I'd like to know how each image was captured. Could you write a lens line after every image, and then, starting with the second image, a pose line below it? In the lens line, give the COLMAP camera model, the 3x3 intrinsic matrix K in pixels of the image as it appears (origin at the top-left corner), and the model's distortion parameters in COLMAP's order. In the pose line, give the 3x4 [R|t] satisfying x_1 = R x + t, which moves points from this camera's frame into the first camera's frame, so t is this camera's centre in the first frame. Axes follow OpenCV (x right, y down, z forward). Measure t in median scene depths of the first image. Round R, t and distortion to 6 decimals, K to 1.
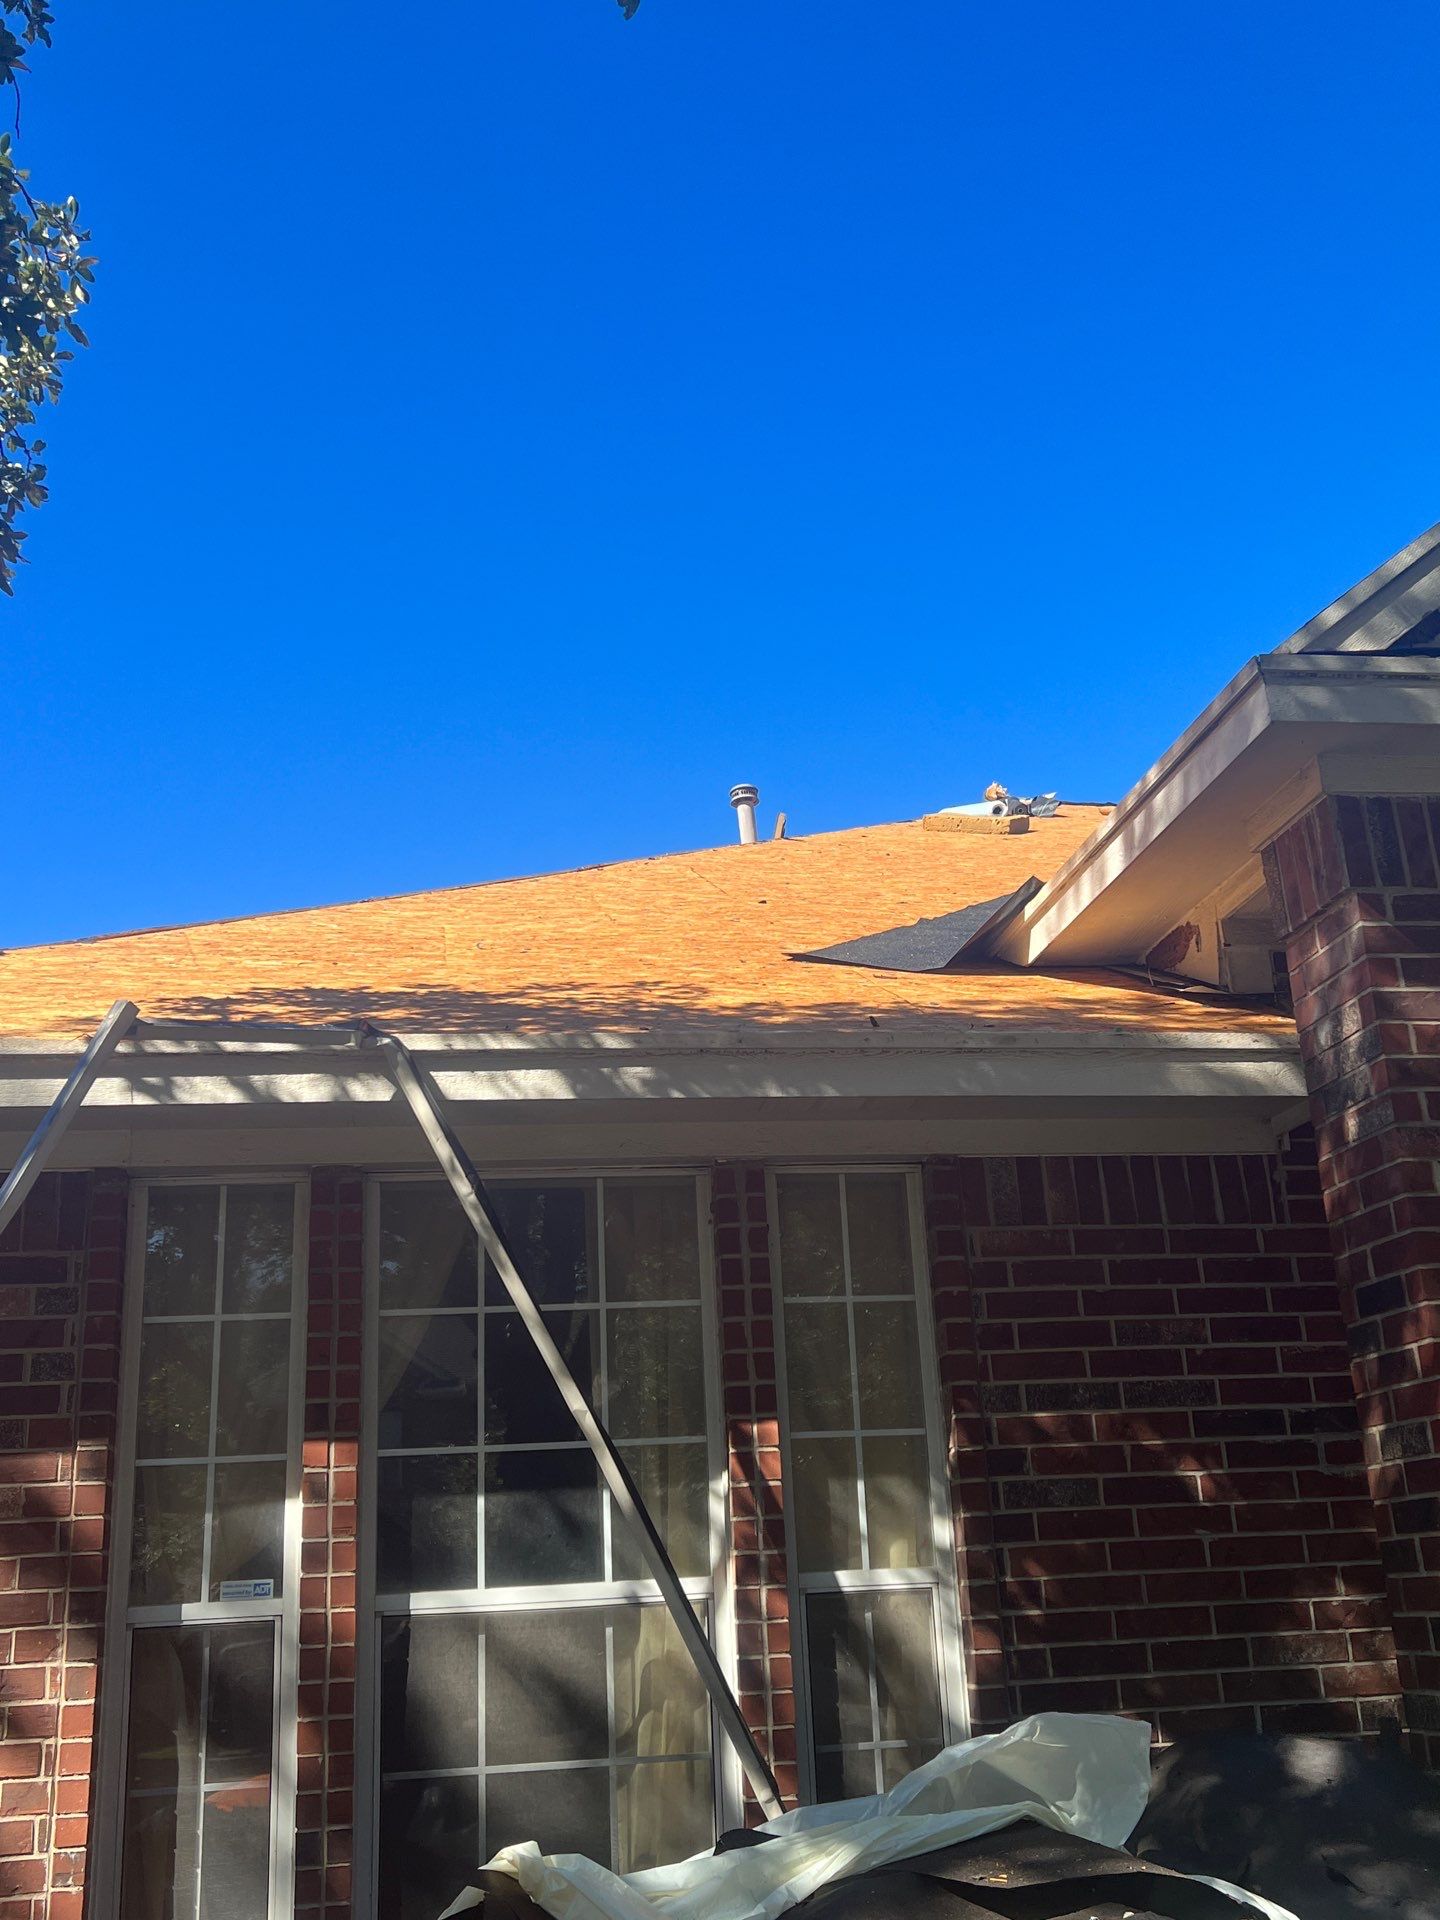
lens RADIAL K [[1767.8, 0, 720.0], [0, 1767.8, 960.0], [0, 0, 1]] dist [0.005386, -0.023906]
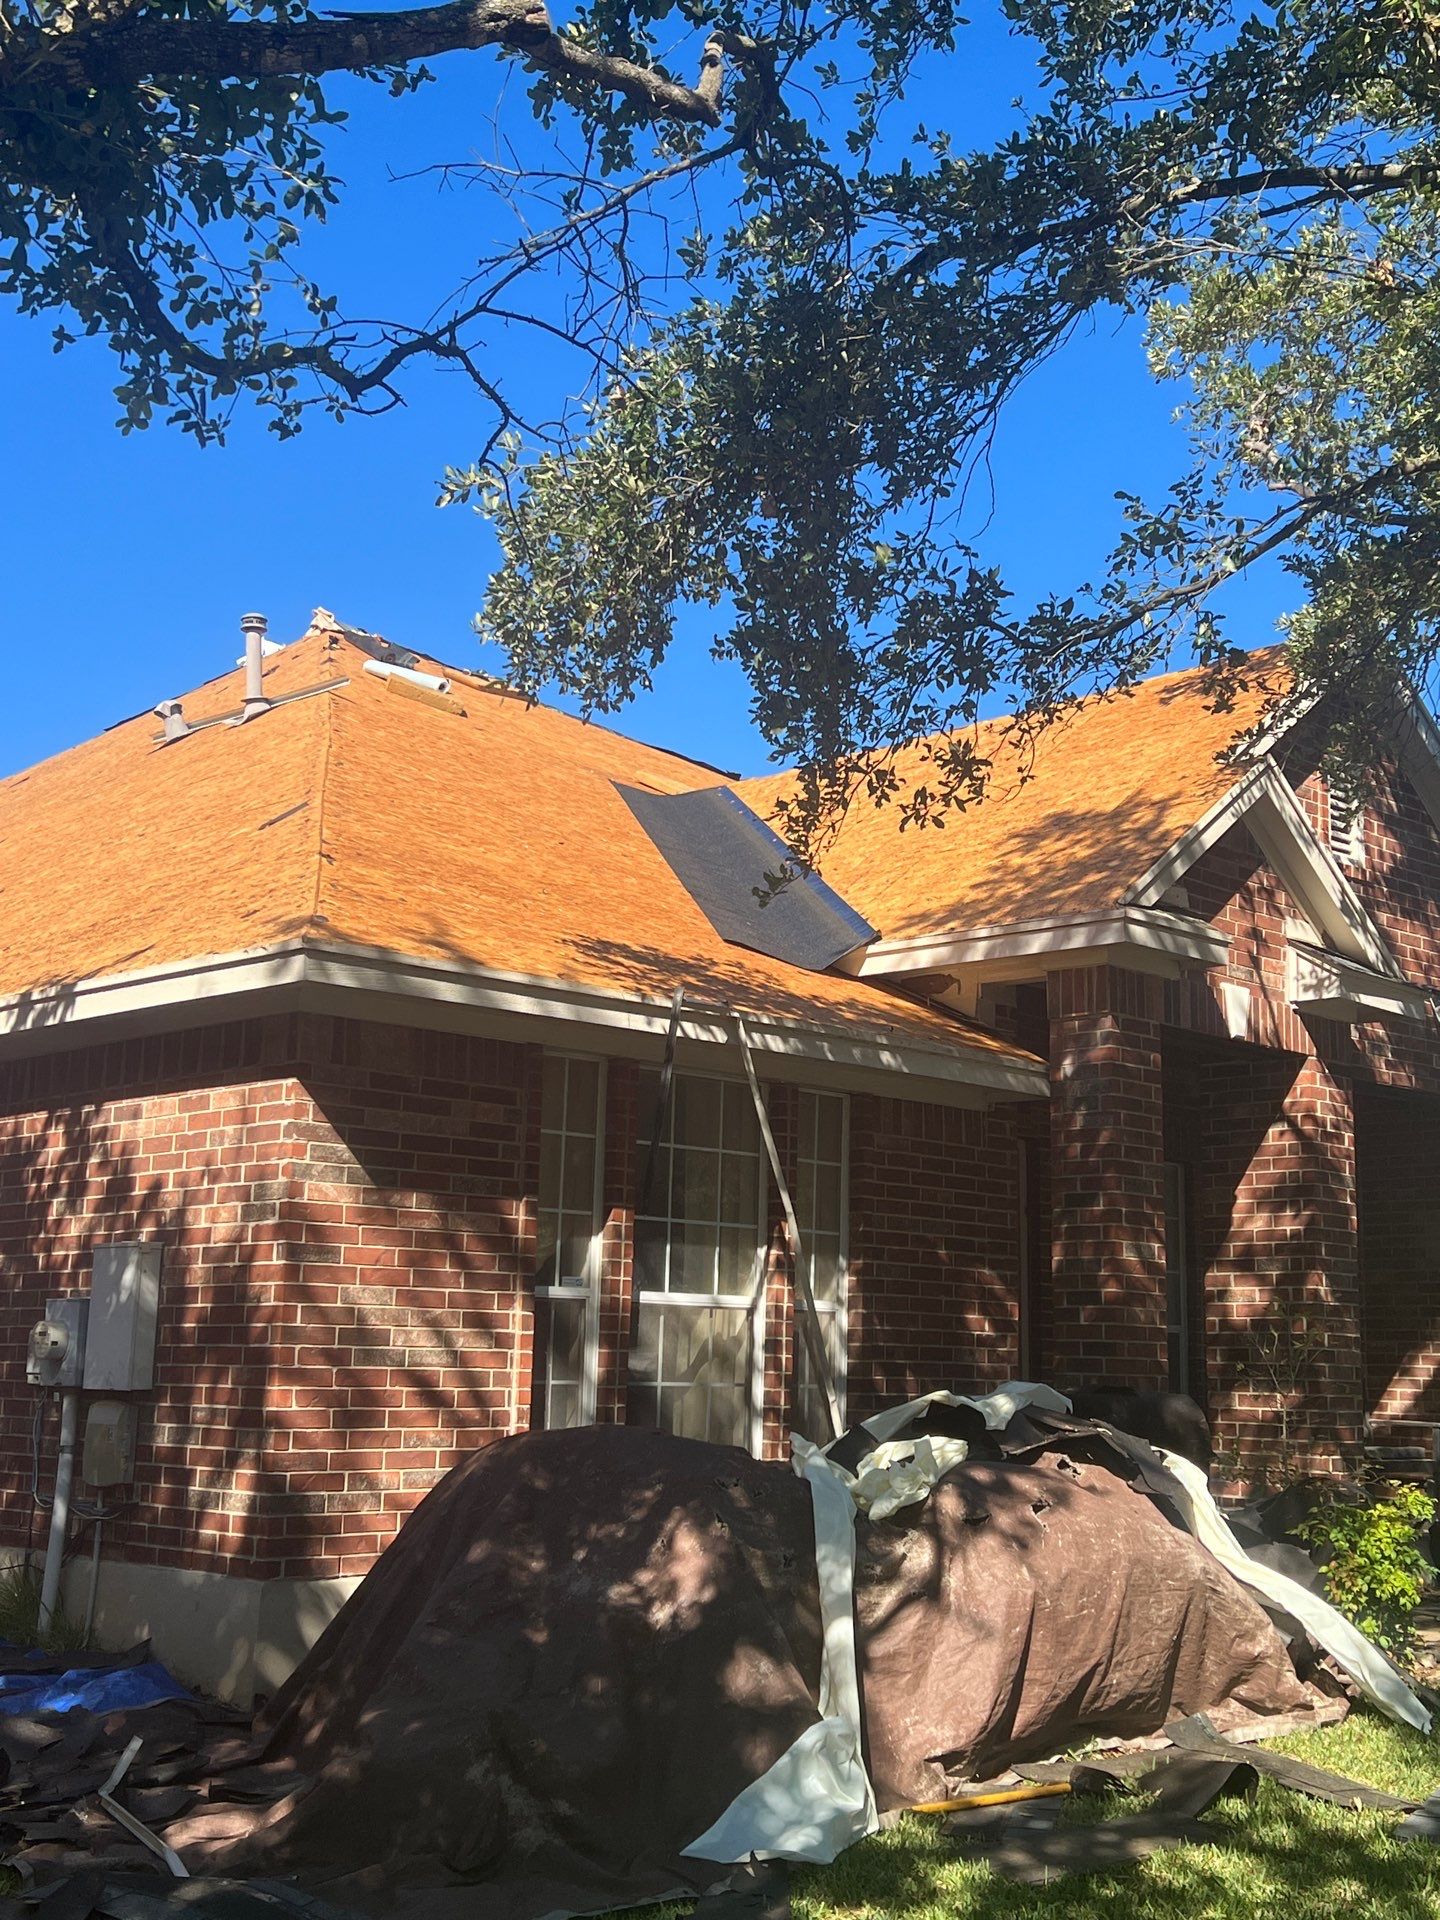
lens RADIAL K [[2304.7, 0, 720.0], [0, 2304.7, 960.0], [0, 0, 1]] dist [0.183154, -0.523033]
pose [[0.803057, 0.165298, 0.572517, -1.590778], [-0.243839, 0.967793, 0.062604, -0.157135], [-0.543730, -0.189877, 0.817499, -0.995481]]
